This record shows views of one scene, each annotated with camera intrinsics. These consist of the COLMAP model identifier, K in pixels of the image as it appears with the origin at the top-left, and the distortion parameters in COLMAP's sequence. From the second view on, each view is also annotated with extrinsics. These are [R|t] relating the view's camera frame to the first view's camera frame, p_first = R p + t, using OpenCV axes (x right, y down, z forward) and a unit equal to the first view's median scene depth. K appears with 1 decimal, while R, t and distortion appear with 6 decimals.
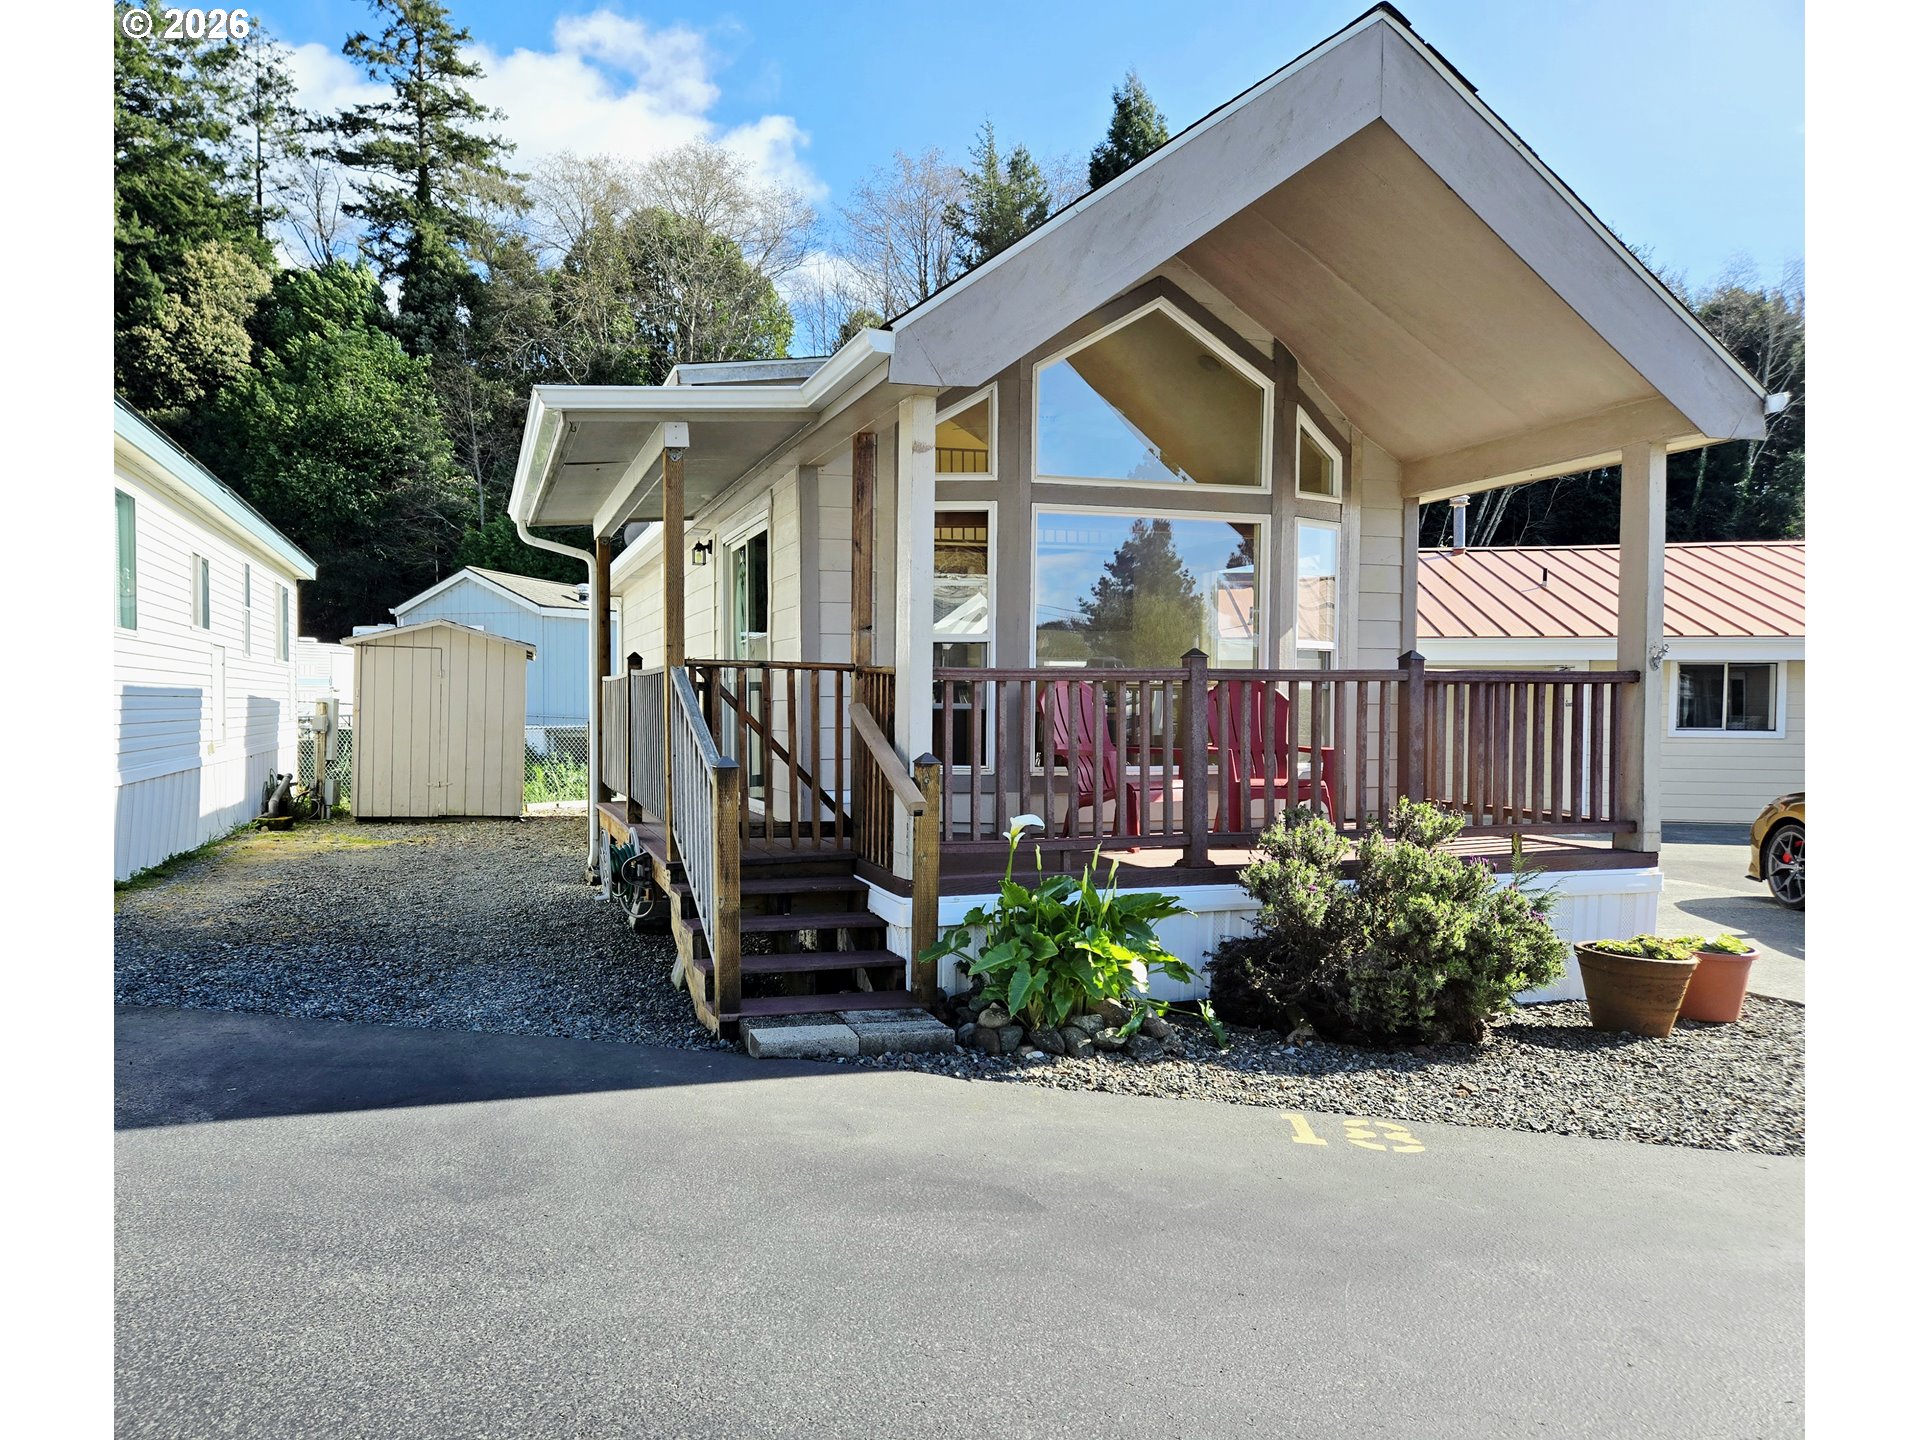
lens RADIAL K [[1396.8, 0, 912.3], [0, 1396.8, 710.6], [0, 0, 1]] dist [0.054693, -0.002045]
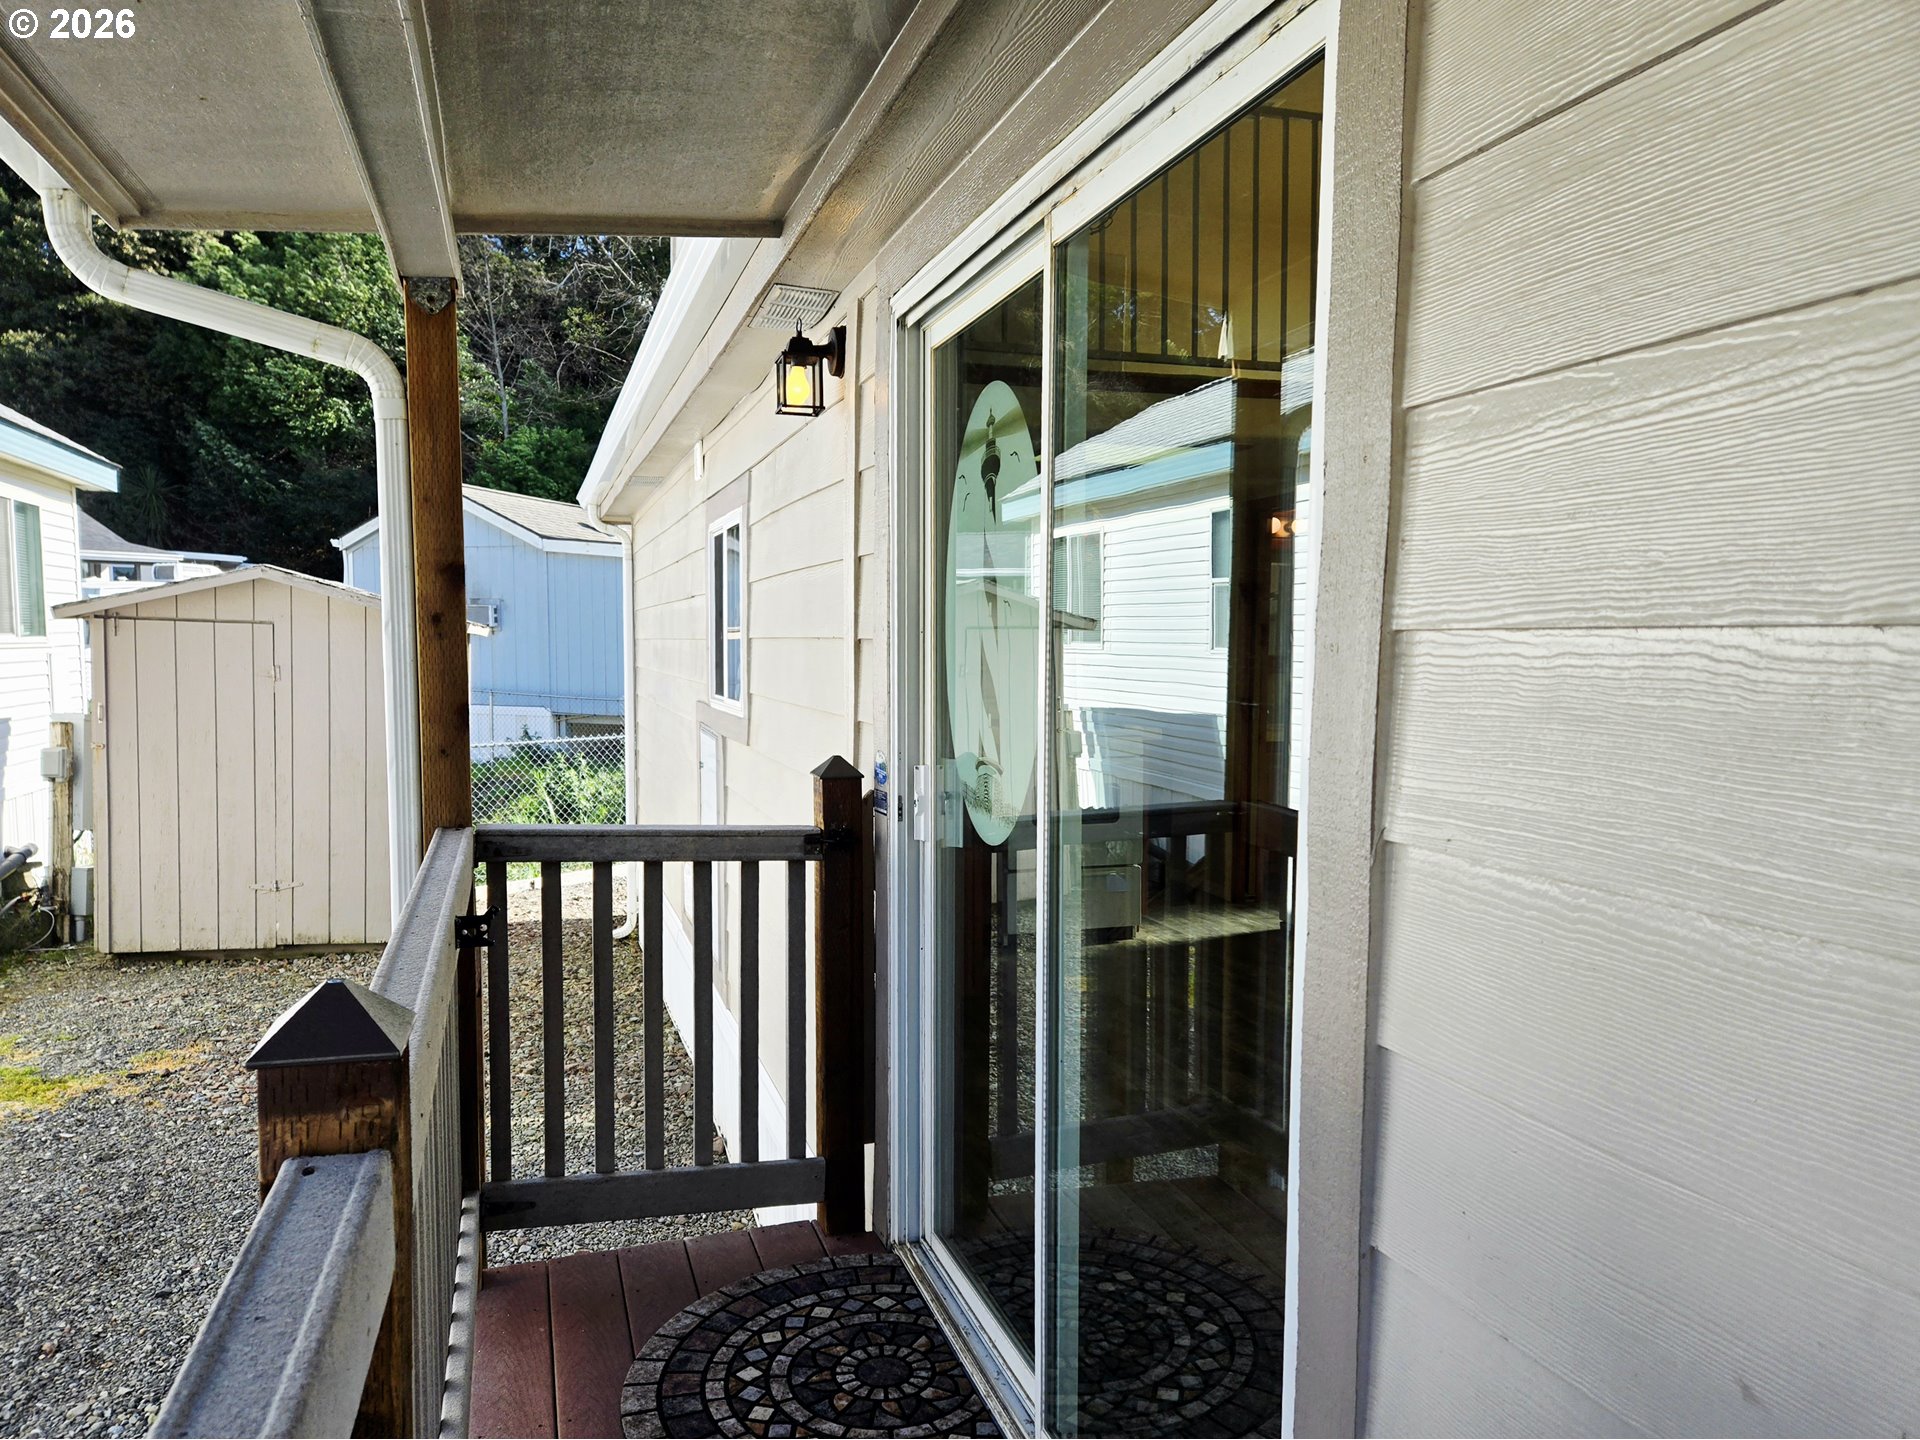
lens RADIAL K [[1440.7, 0, 978.3], [0, 1440.7, 749.1], [0, 0, 1]] dist [0.051046, -0.022499]
pose [[0.999968, 0.006624, -0.004437, -0.020858], [-0.006294, 0.997489, 0.070542, -0.010117], [0.004893, -0.070512, 0.997499, 0.127576]]
